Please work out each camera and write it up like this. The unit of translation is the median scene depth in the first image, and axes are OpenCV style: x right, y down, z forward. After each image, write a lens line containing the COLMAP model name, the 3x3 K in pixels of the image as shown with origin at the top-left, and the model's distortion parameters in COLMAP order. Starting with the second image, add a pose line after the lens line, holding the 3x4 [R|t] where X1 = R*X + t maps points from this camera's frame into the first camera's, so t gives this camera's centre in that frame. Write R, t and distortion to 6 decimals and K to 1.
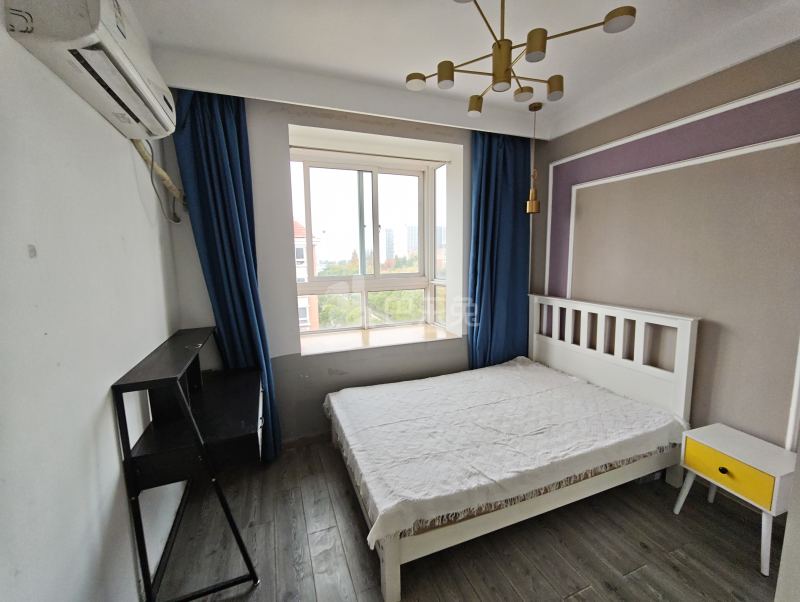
lens RADIAL K [[334.1, 0, 399.0], [0, 334.1, 298.0], [0, 0, 1]] dist [-0.000002, 0.000327]
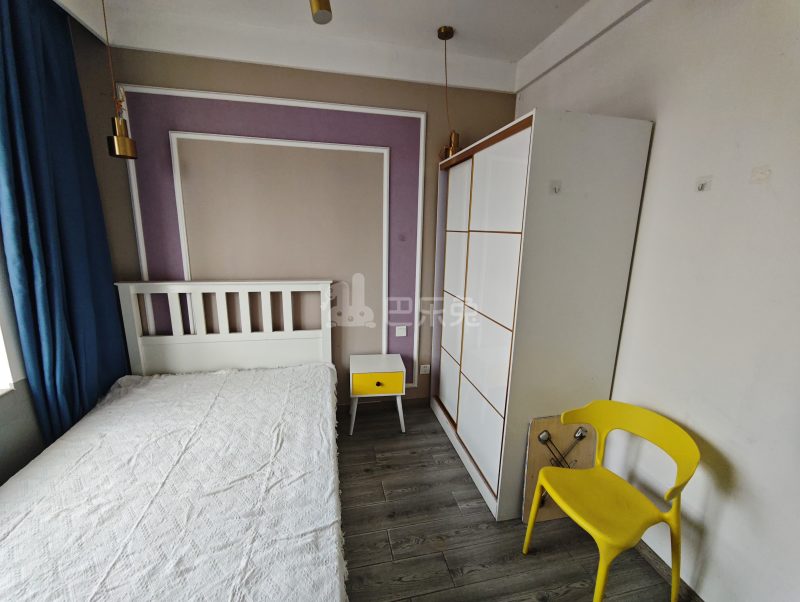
lens RADIAL K [[334.1, 0, 399.0], [0, 334.1, 298.0], [0, 0, 1]] dist [-0.000002, 0.000327]
pose [[0.158525, -0.180961, 0.970630, -0.261336], [0.101046, 0.980873, 0.166367, -0.055202], [-0.982171, 0.071705, 0.173778, 0.515353]]
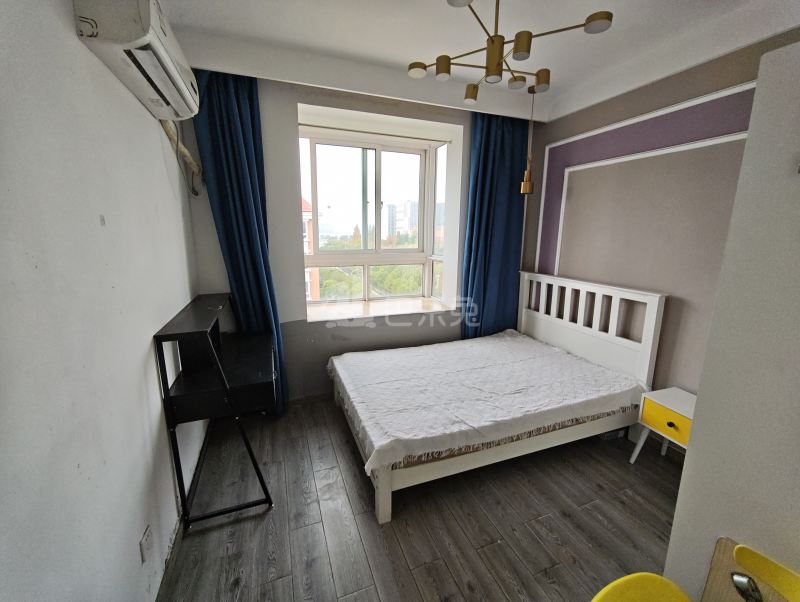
lens RADIAL K [[334.1, 0, 399.0], [0, 334.1, 298.0], [0, 0, 1]] dist [-0.000002, 0.000327]
pose [[0.999664, 0.025843, -0.001962, 0.010146], [-0.025646, 0.997283, 0.069058, 0.014901], [0.003741, -0.068985, 0.997611, -0.106465]]
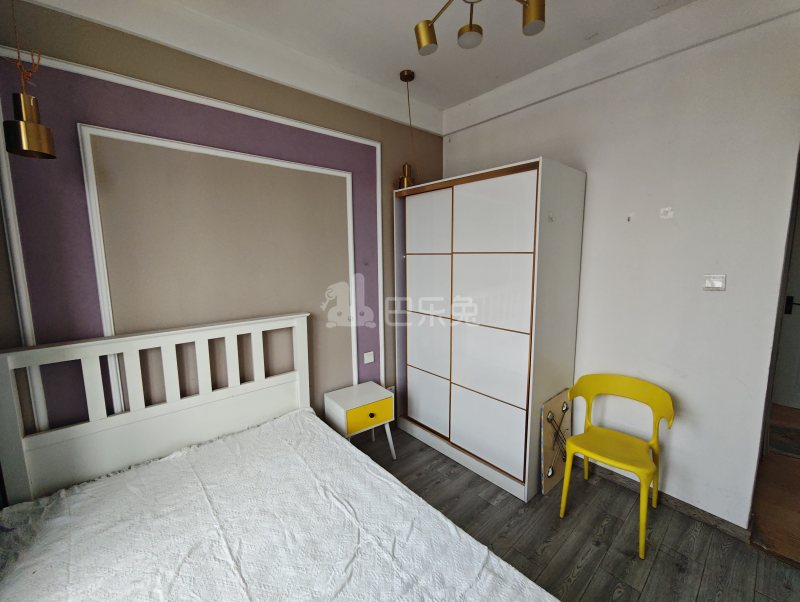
lens RADIAL K [[334.1, 0, 399.0], [0, 334.1, 298.0], [0, 0, 1]] dist [-0.000002, 0.000327]
pose [[-0.340048, -0.104443, 0.934590, -0.218923], [0.134441, 0.978207, 0.158233, -0.115053], [-0.930749, 0.179454, -0.318596, 0.996454]]
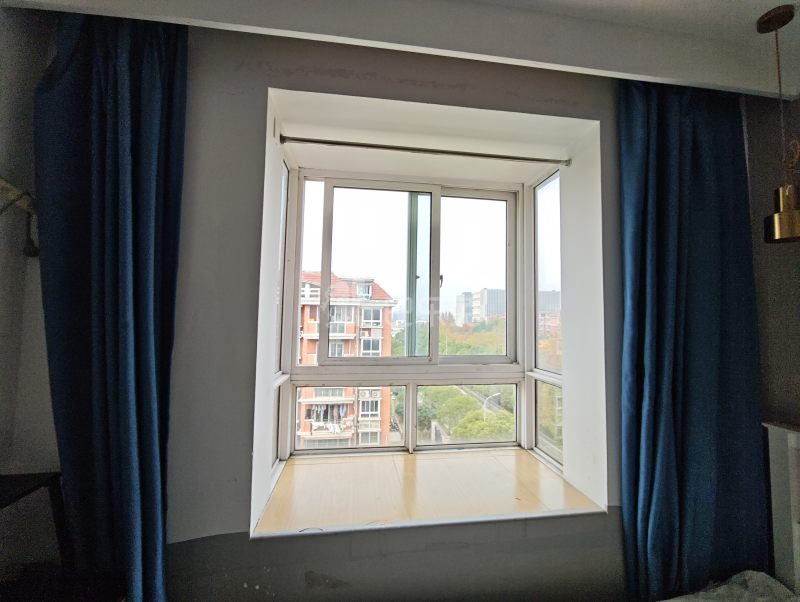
lens RADIAL K [[330.5, 0, 400.0], [0, 330.5, 301.0], [0, 0, 1]] dist [-0.002736, -0.000325]
pose [[0.972927, 0.017698, -0.230433, 0.017877], [-0.058149, 0.983734, -0.169962, -0.106323], [0.223677, 0.178760, 0.958130, 0.674955]]
